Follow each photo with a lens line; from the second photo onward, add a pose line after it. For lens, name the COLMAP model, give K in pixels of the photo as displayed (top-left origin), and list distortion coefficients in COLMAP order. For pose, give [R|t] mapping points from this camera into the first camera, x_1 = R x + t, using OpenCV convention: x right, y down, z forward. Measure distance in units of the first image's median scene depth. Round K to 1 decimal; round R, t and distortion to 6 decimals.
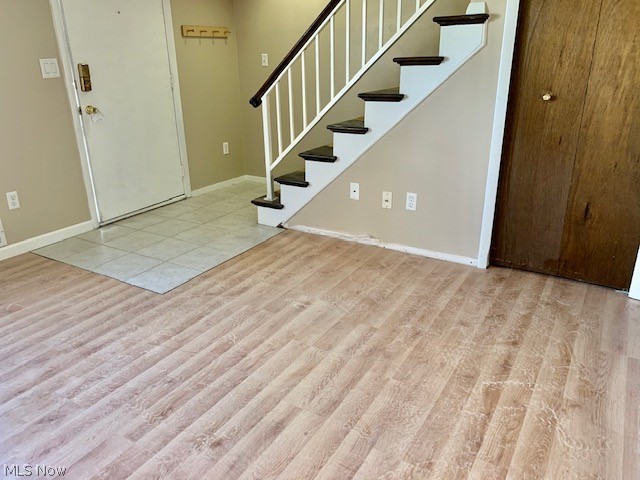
lens RADIAL K [[484.8, 0, 321.6], [0, 484.8, 239.7], [0, 0, 1]] dist [0.021139, -0.023155]
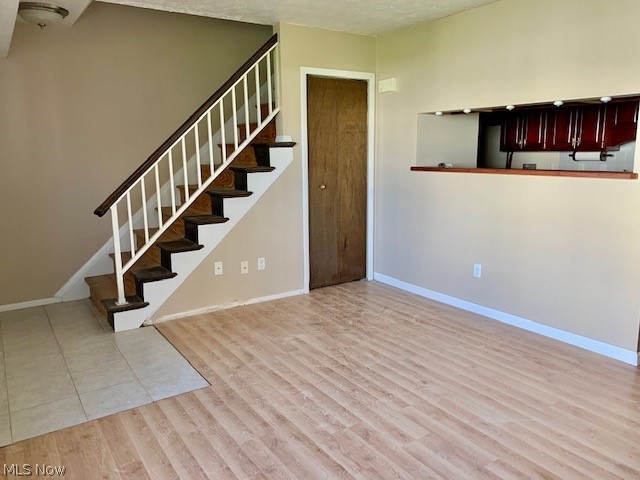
lens RADIAL K [[484.8, 0, 312.9], [0, 484.8, 239.2], [0, 0, 1]] dist [0.021139, -0.023155]
pose [[0.425937, -0.154418, 0.891478, -1.228176], [0.326482, 0.945172, 0.007730, -0.134438], [-0.843794, 0.287759, 0.452998, 0.271776]]
